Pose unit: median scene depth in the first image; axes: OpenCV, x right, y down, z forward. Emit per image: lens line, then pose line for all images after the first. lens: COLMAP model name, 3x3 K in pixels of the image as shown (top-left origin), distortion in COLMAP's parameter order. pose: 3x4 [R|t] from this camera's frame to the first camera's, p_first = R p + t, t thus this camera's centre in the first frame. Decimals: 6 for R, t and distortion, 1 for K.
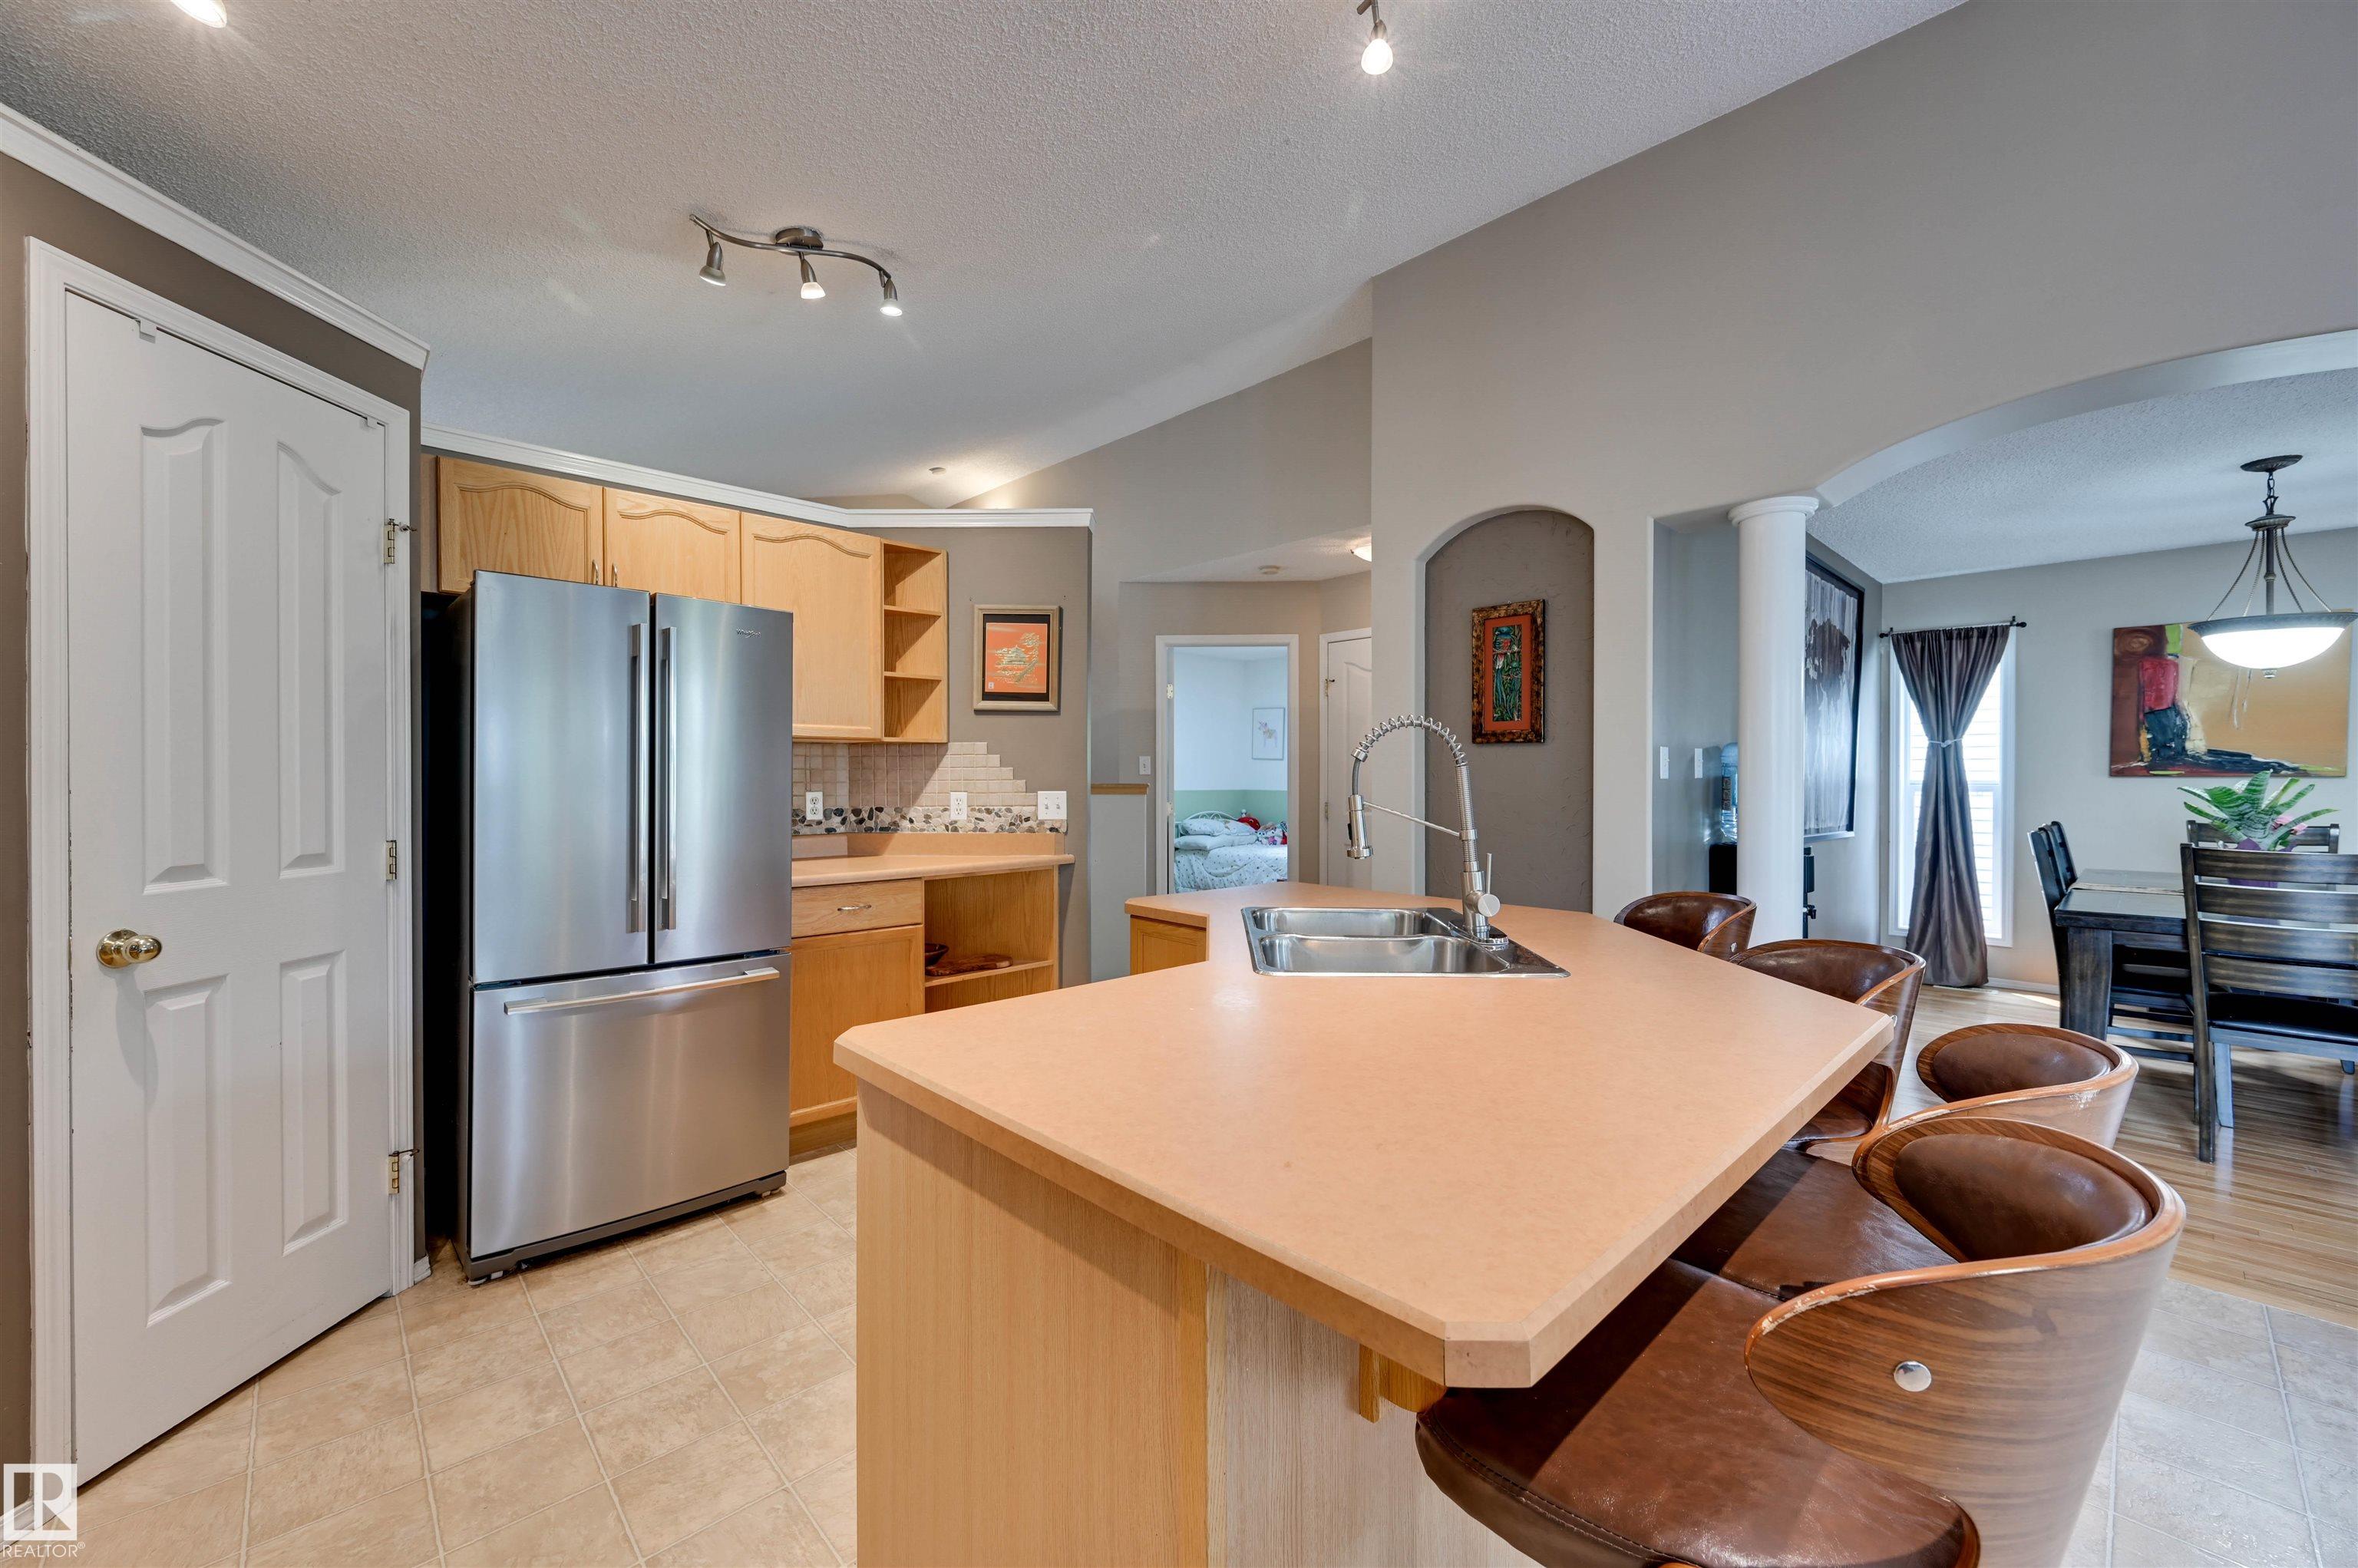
lens RADIAL K [[928.3, 0, 1181.2], [0, 928.3, 783.5], [0, 0, 1]] dist [-0.000417, -0.000144]
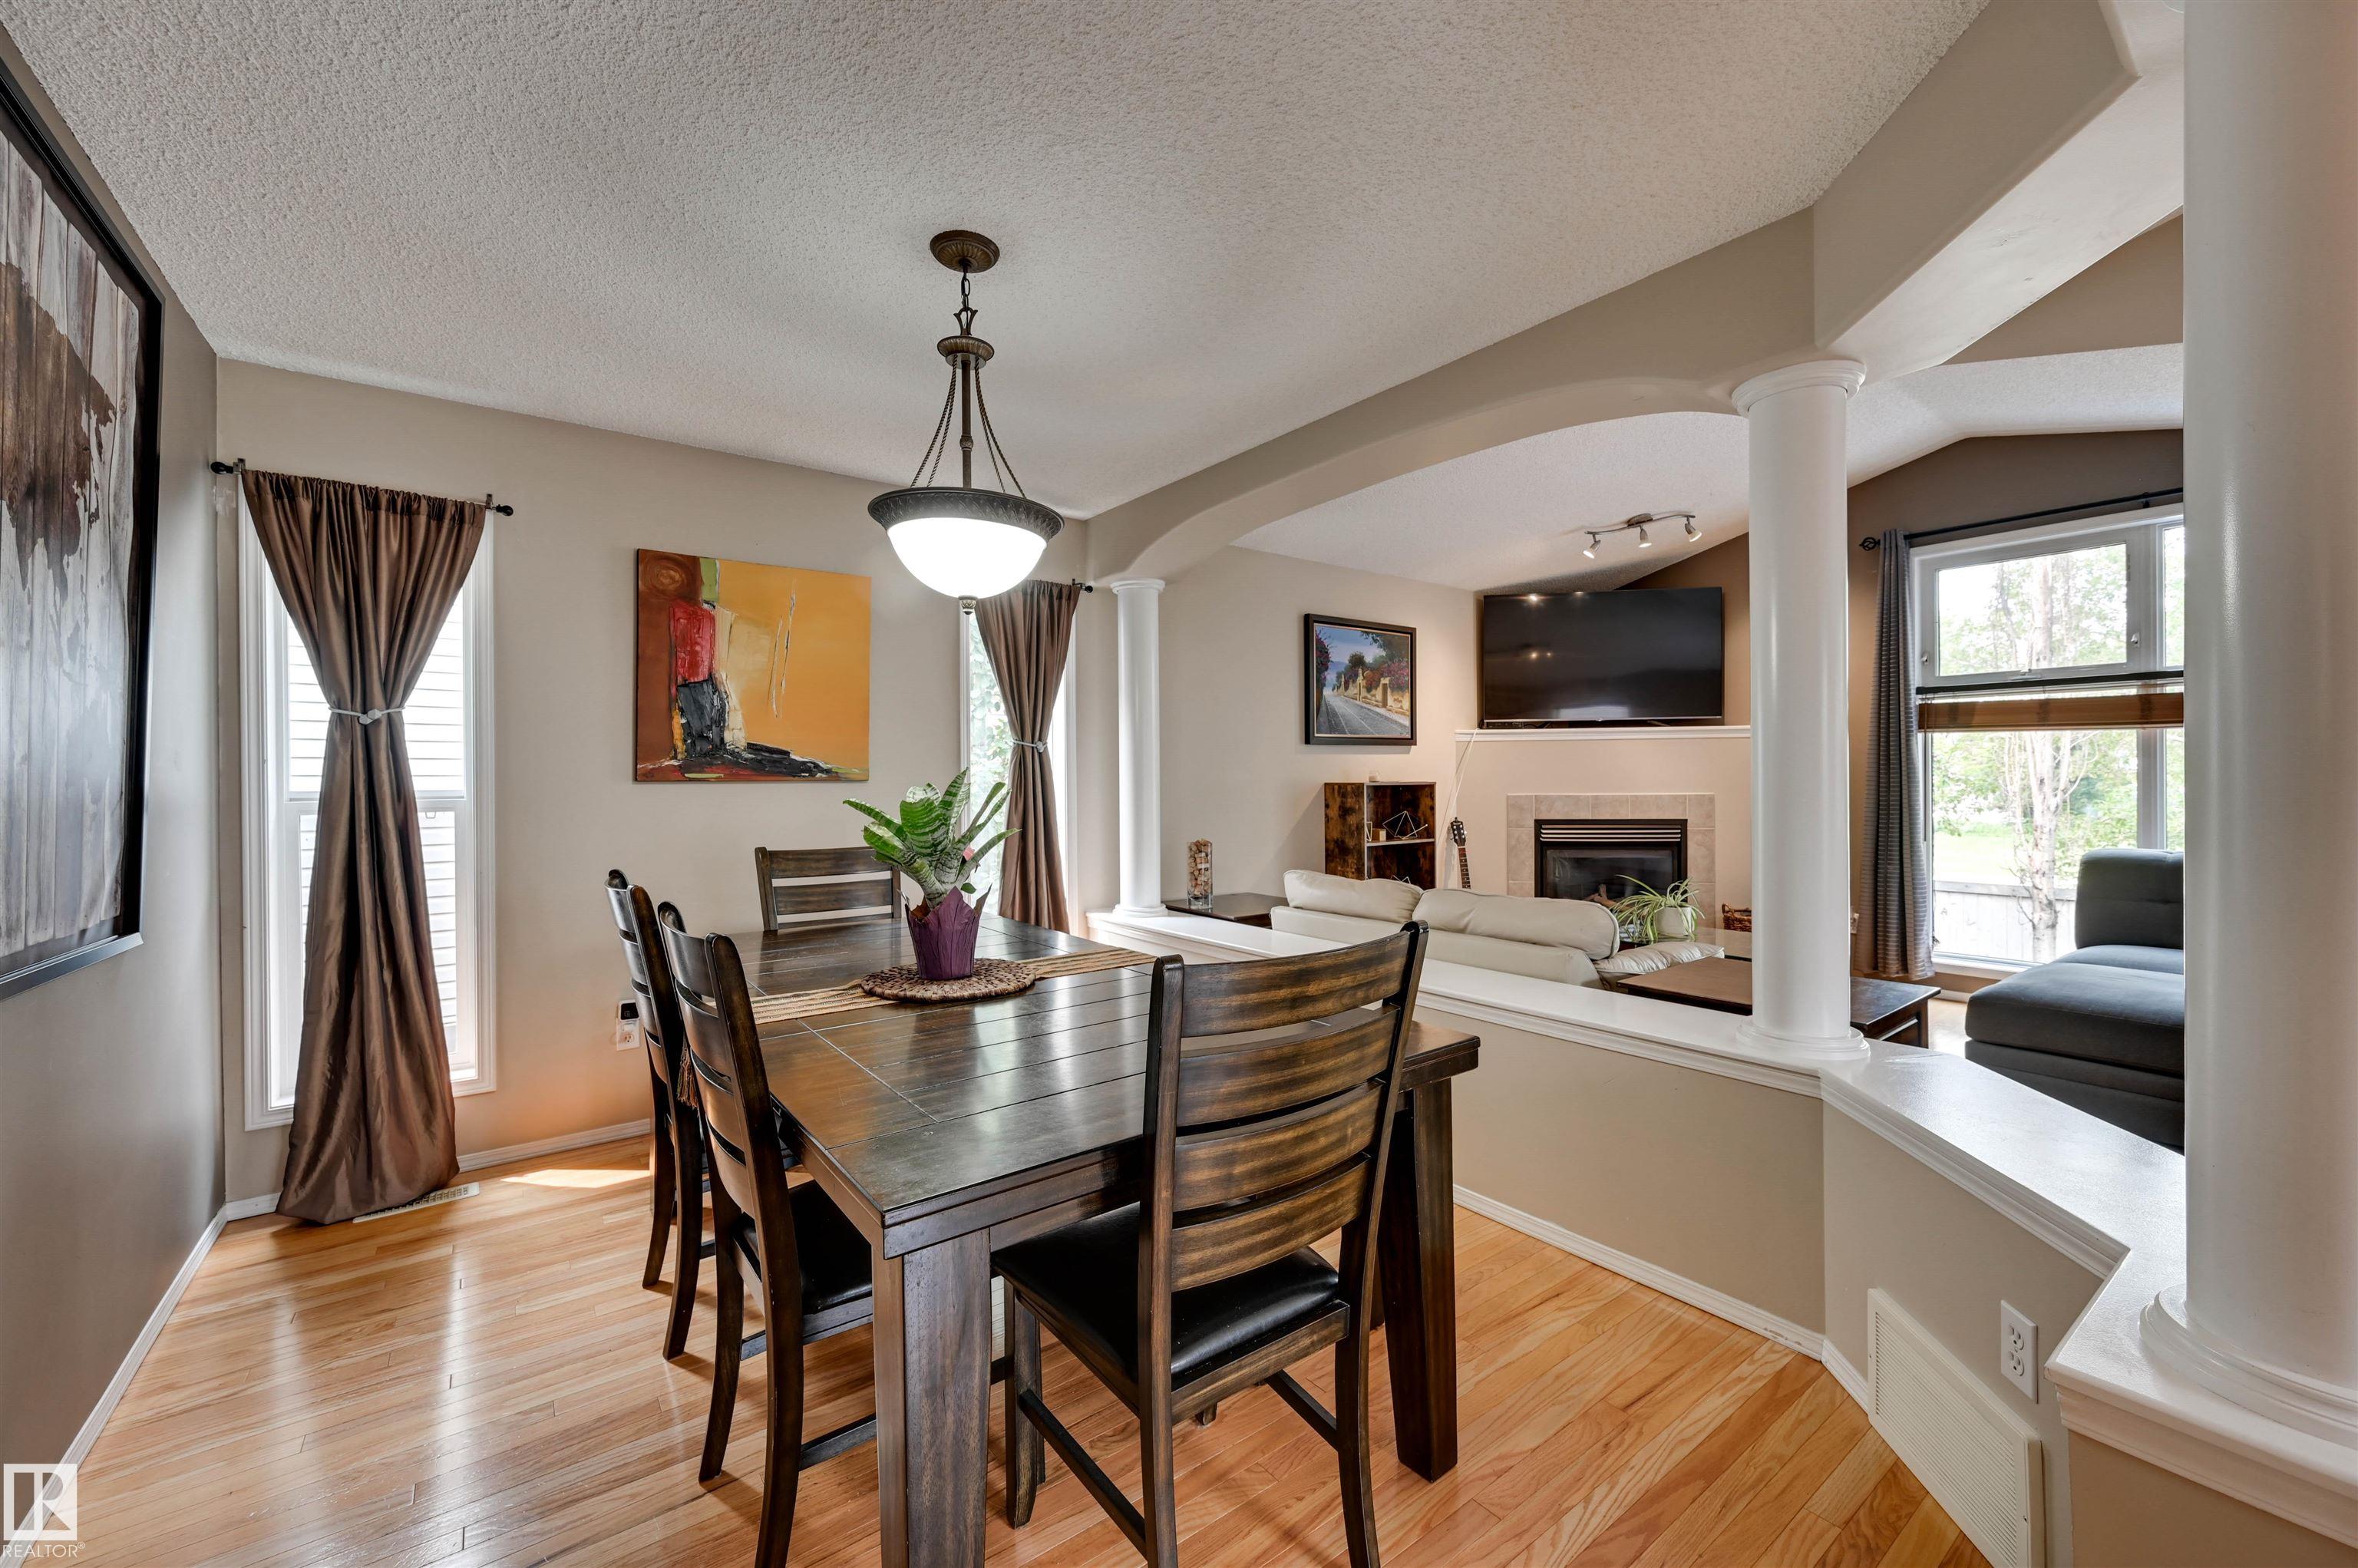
lens RADIAL K [[928.3, 0, 1180.0], [0, 928.3, 782.7], [0, 0, 1]] dist [-0.000417, -0.000144]
pose [[0.121201, -0.004871, 0.992616, 0.440708], [0.015175, 0.999880, 0.003054, -0.003256], [-0.992512, 0.014693, 0.121260, 0.585665]]
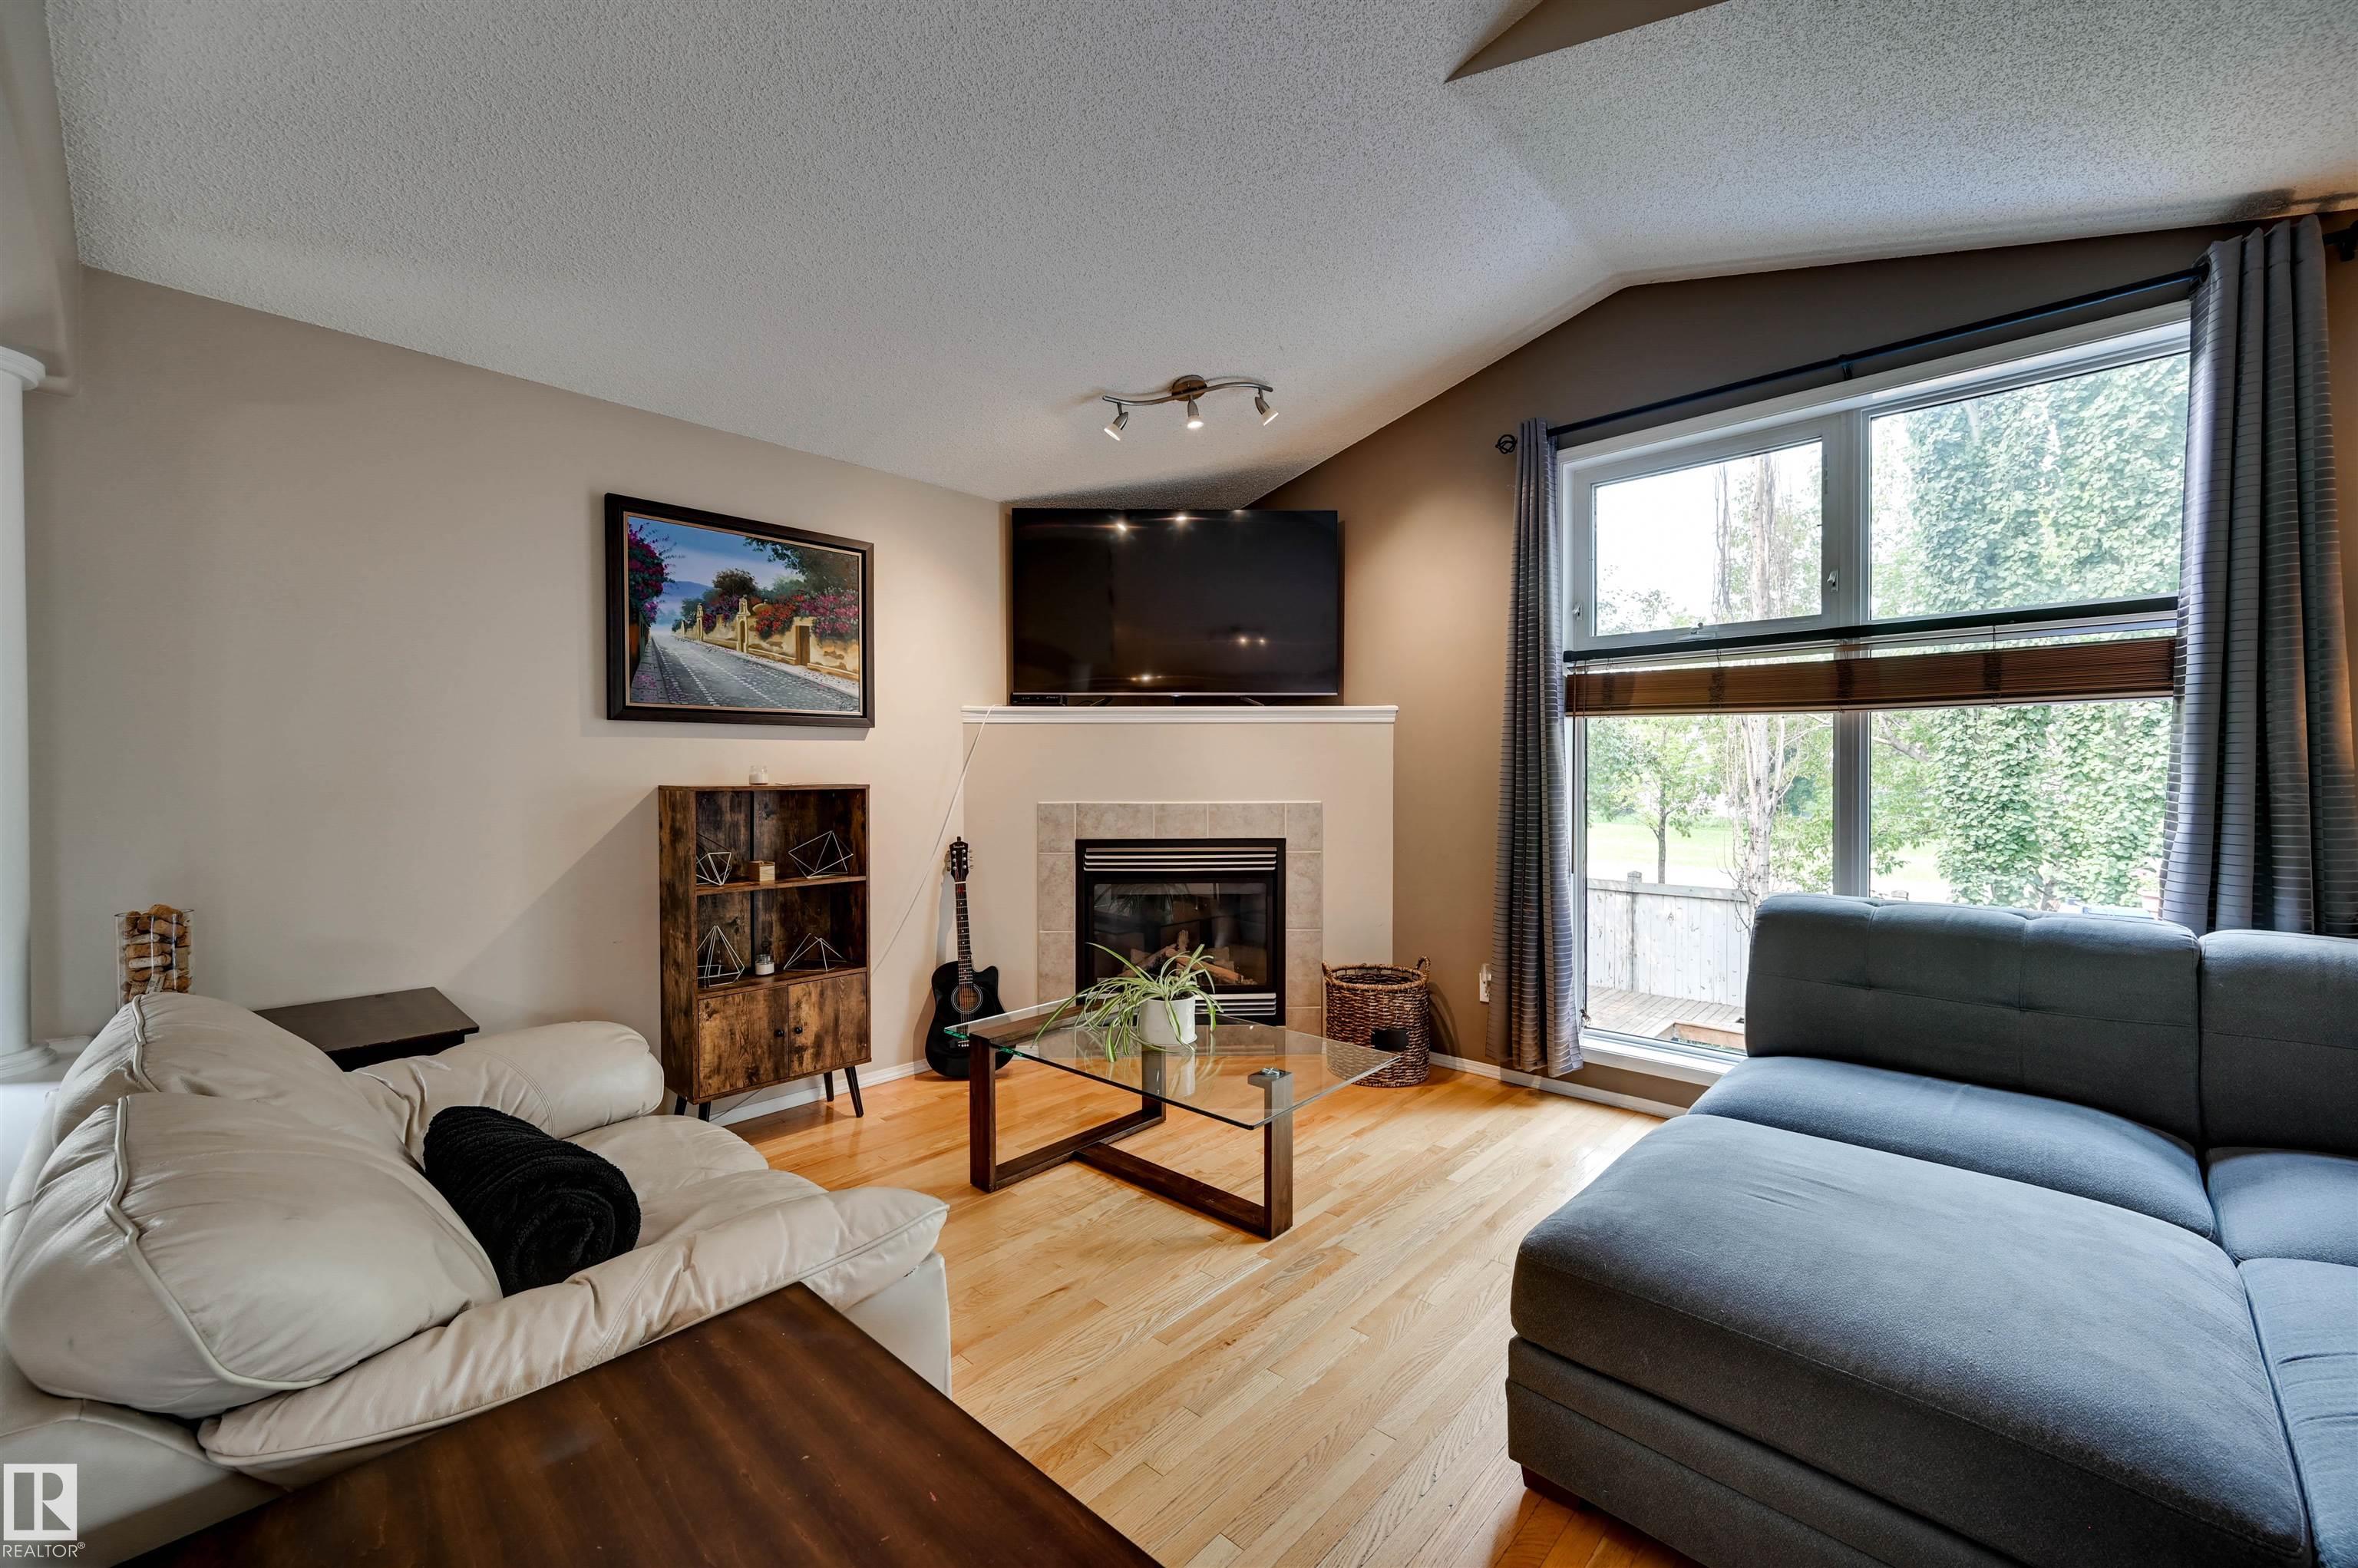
lens RADIAL K [[928.3, 0, 1184.8], [0, 928.3, 786.4], [0, 0, 1]] dist [-0.000417, -0.000144]
pose [[-0.059192, -0.014484, 0.998142, 0.876201], [0.009850, 0.999838, 0.015093, -0.003116], [-0.998198, 0.010725, -0.059040, 0.222950]]
